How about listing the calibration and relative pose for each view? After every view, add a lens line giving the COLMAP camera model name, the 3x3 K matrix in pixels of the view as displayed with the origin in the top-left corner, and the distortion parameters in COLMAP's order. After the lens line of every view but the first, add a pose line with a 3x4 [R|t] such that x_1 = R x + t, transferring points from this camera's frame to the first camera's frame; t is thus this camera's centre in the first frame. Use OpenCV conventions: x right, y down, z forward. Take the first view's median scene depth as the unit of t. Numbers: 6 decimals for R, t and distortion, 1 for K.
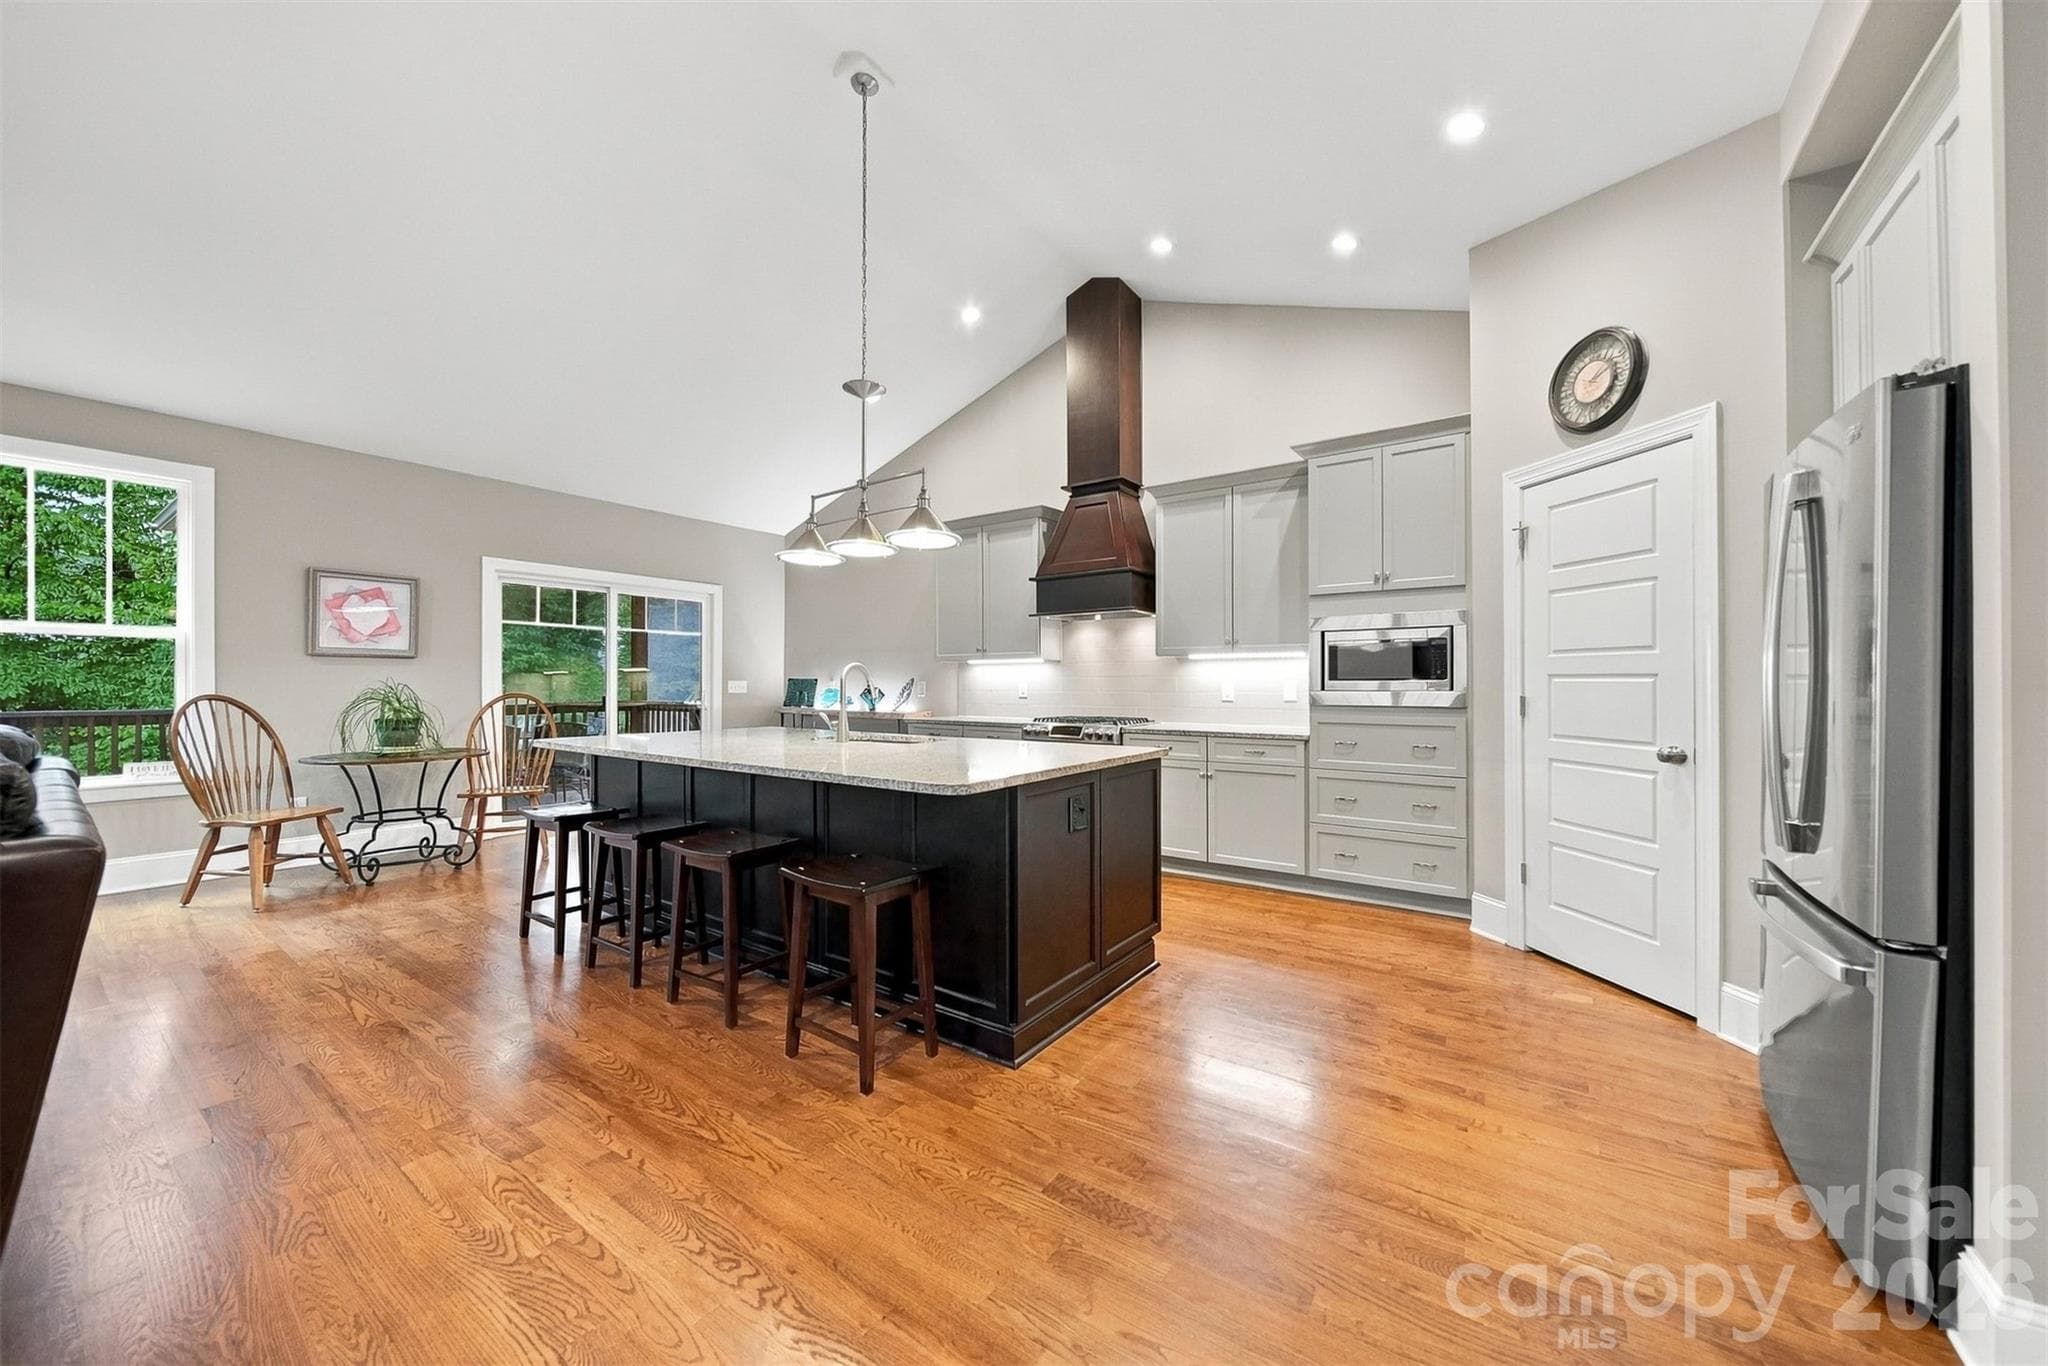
lens RADIAL K [[733.2, 0, 1031.7], [0, 733.2, 677.3], [0, 0, 1]] dist [-0.003688, -0.000119]
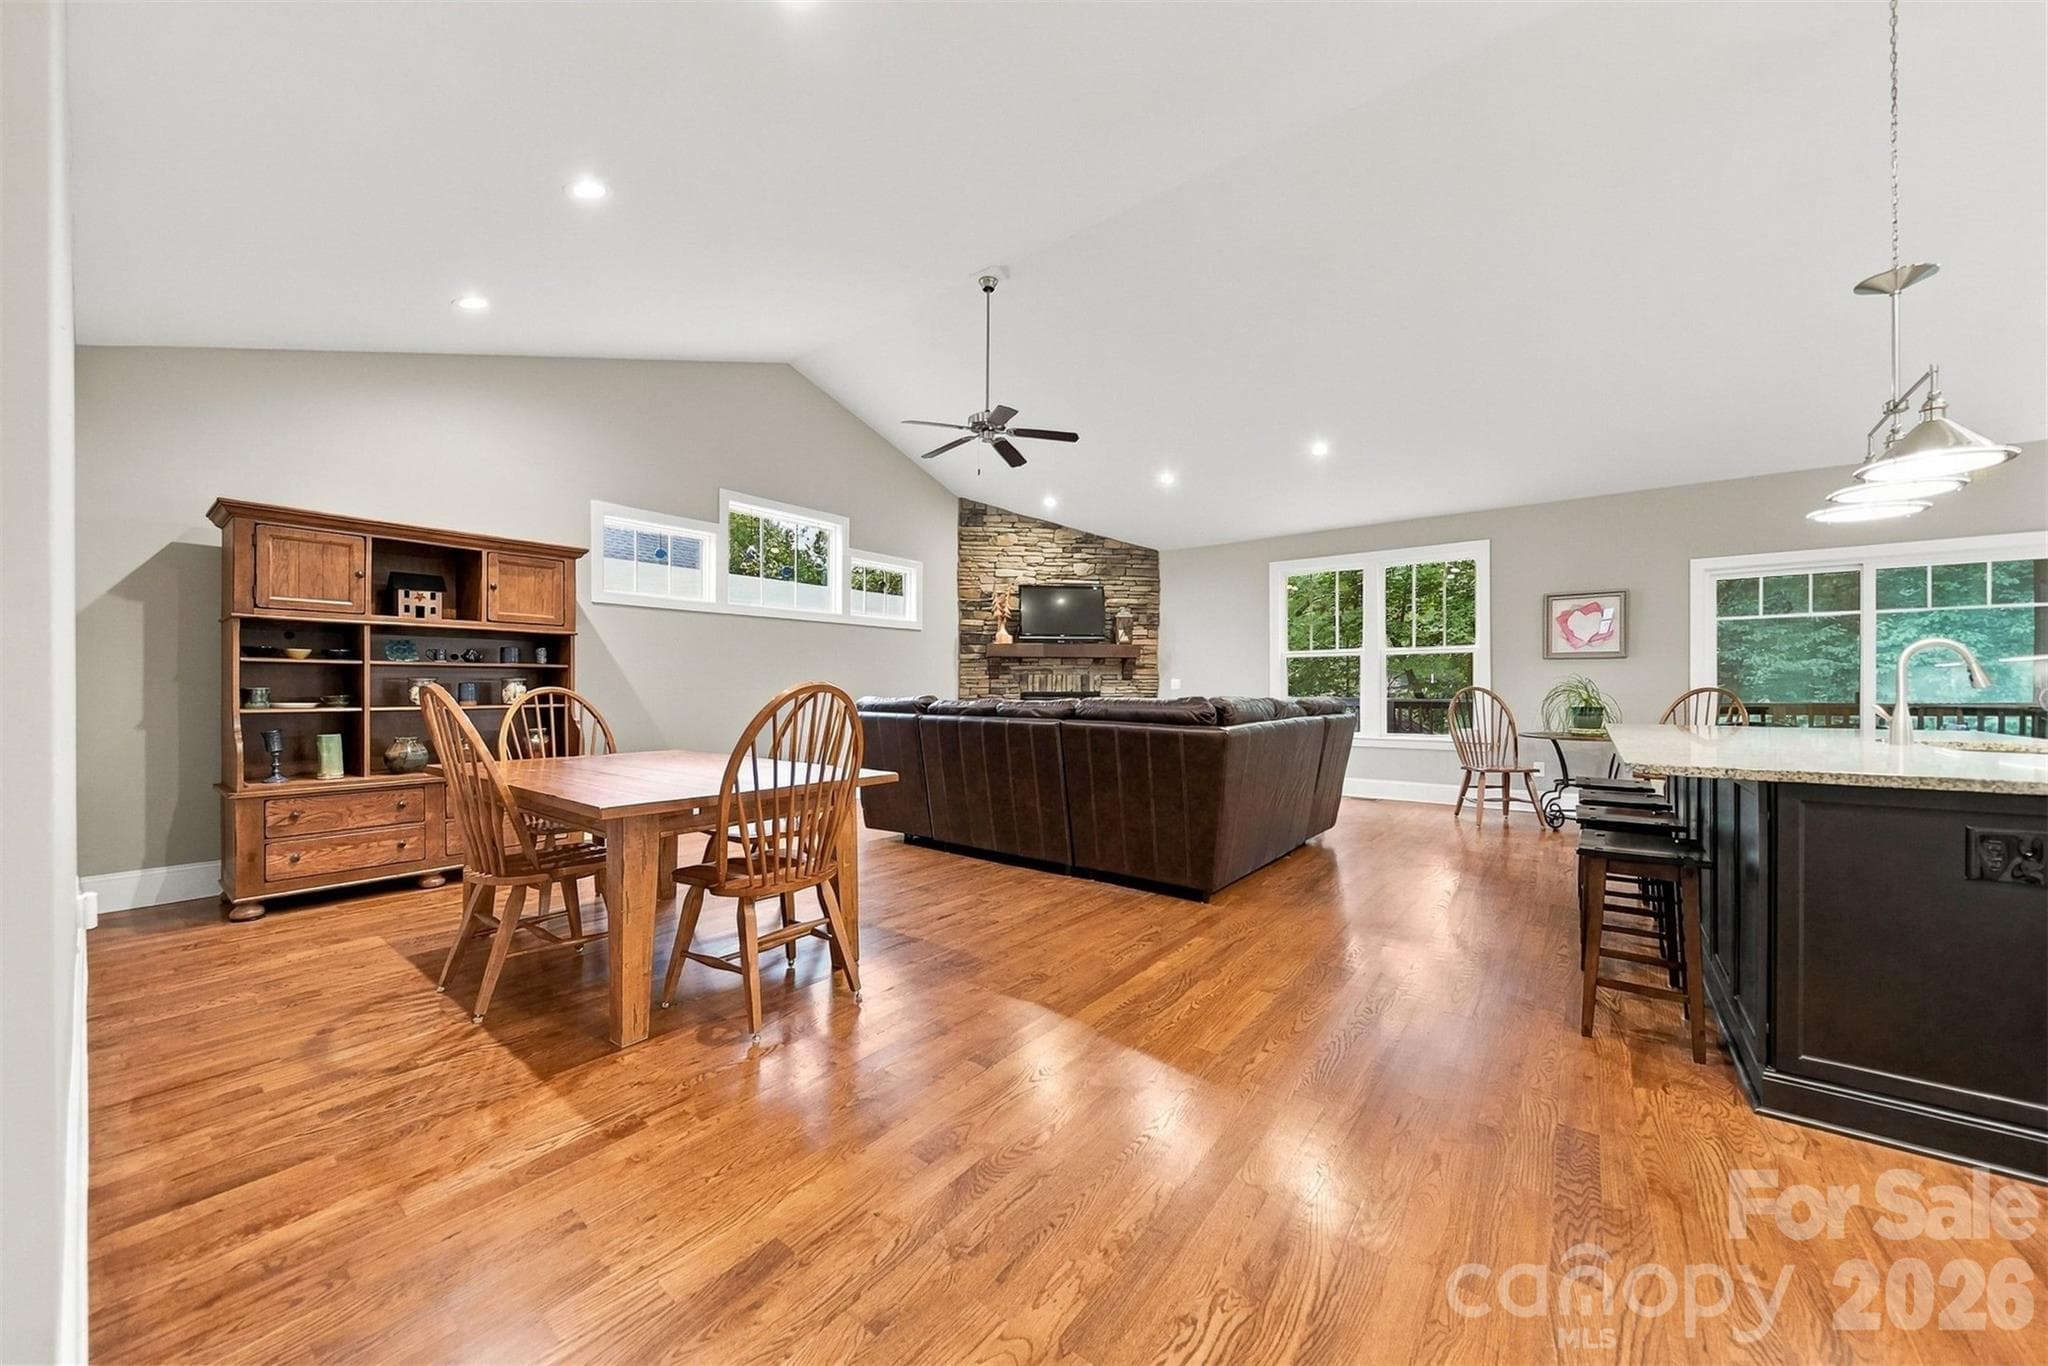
lens RADIAL K [[726.1, 0, 1024.0], [0, 726.1, 683.0], [0, 0, 1]] dist [-0.002277, -0.000035]
pose [[-0.049690, -0.007899, -0.998733, 0.419433], [0.009892, 0.999916, -0.008401, 0.016570], [0.998716, -0.010297, -0.049608, 0.096041]]
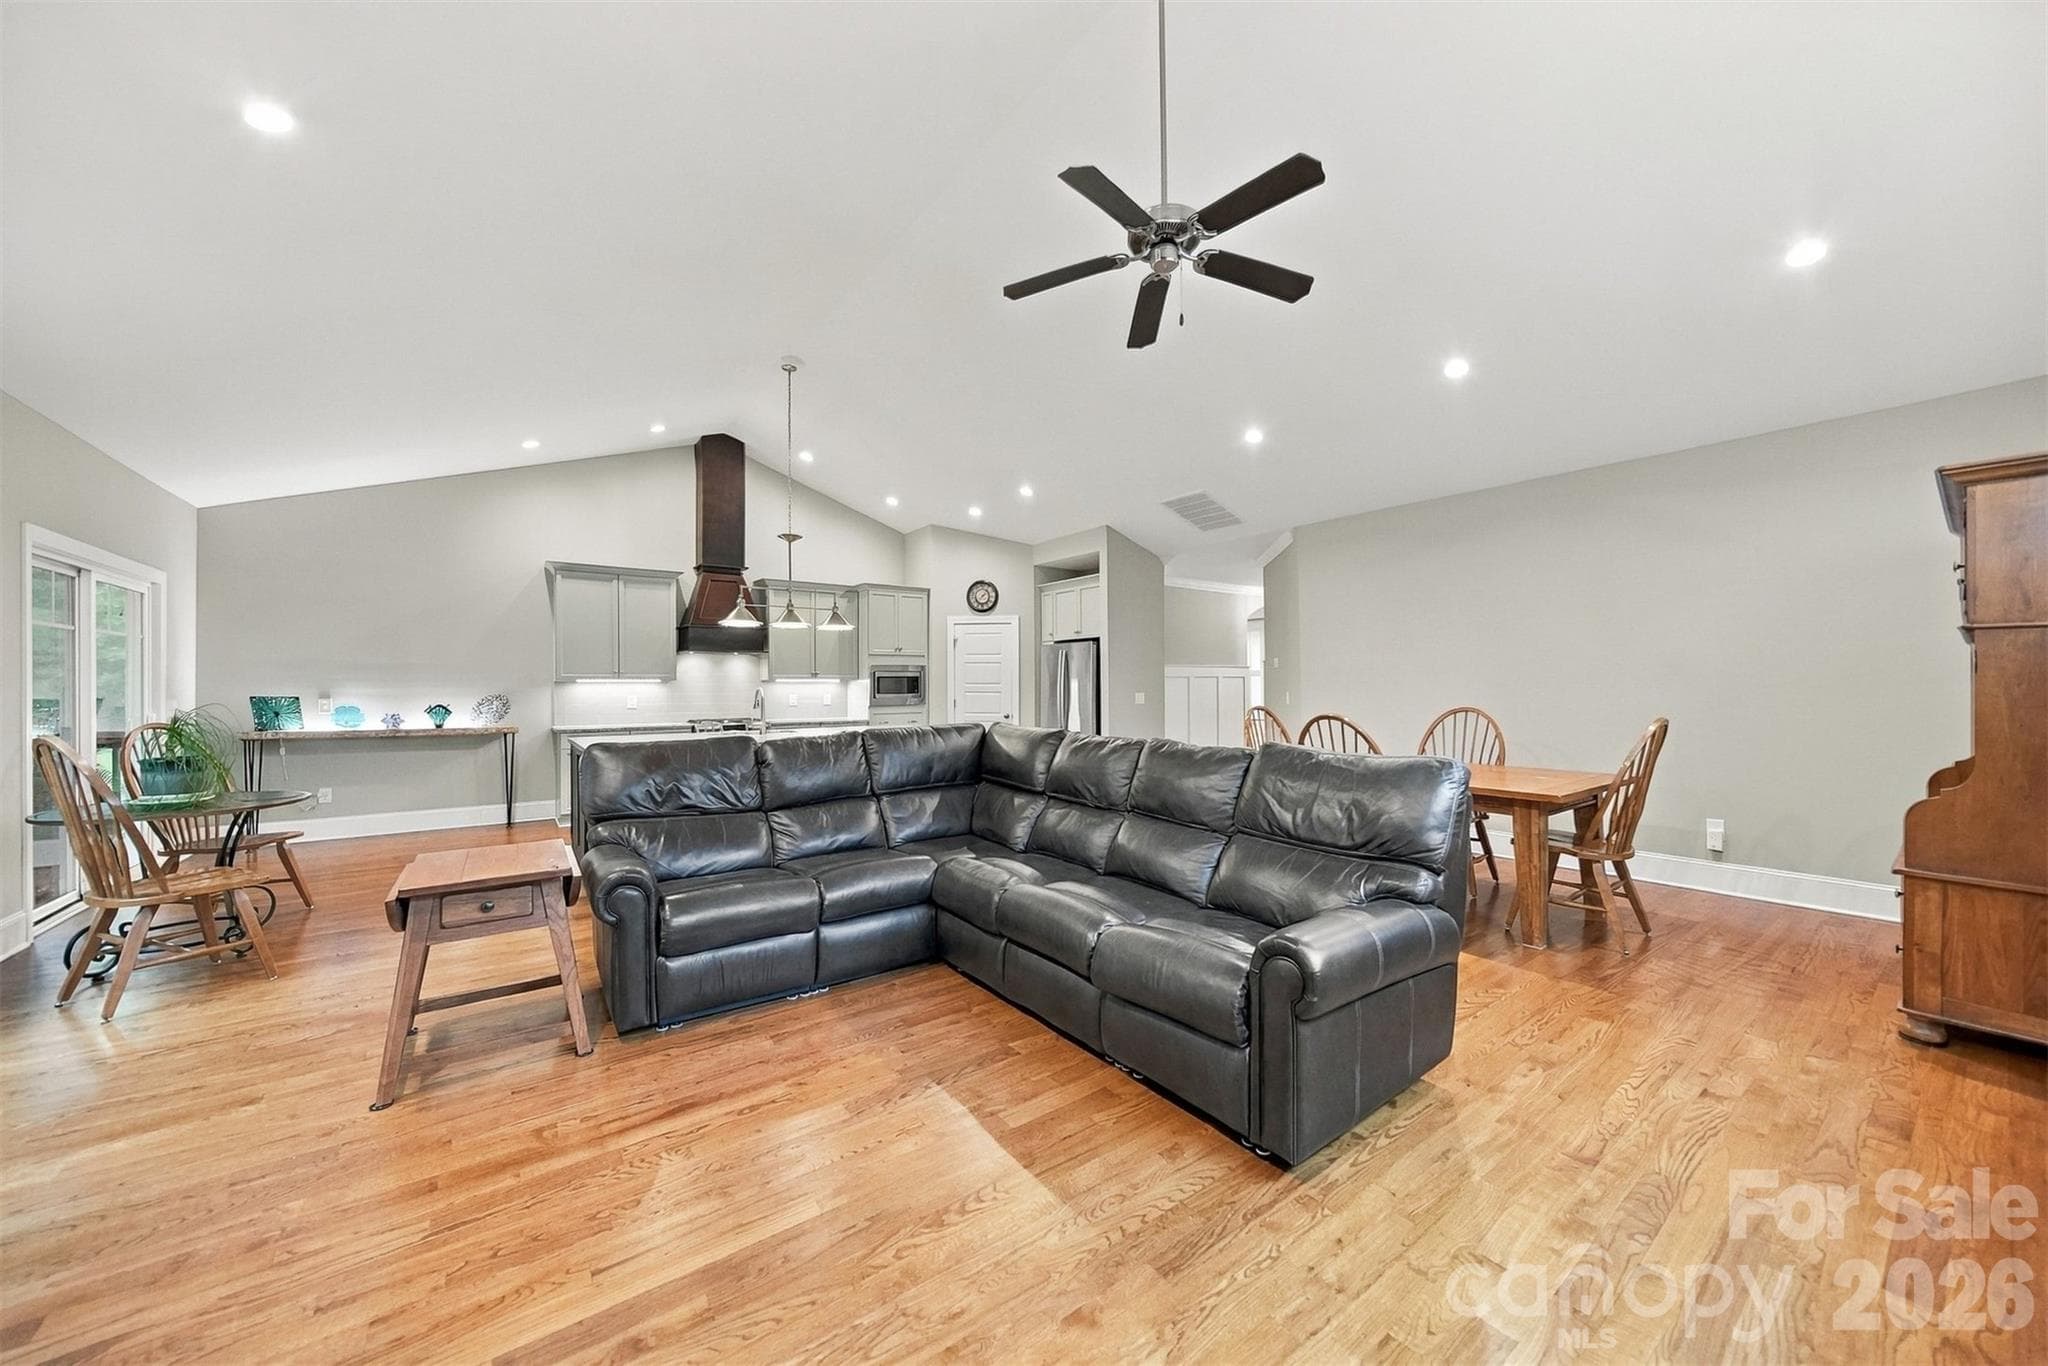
lens RADIAL K [[726.1, 0, 1024.0], [0, 726.1, 683.0], [0, 0, 1]] dist [-0.002277, -0.000035]
pose [[0.322504, 0.002249, 0.946565, -1.289769], [-0.004621, 0.999989, -0.000801, -0.025353], [-0.946557, -0.004116, 0.322511, -0.097365]]
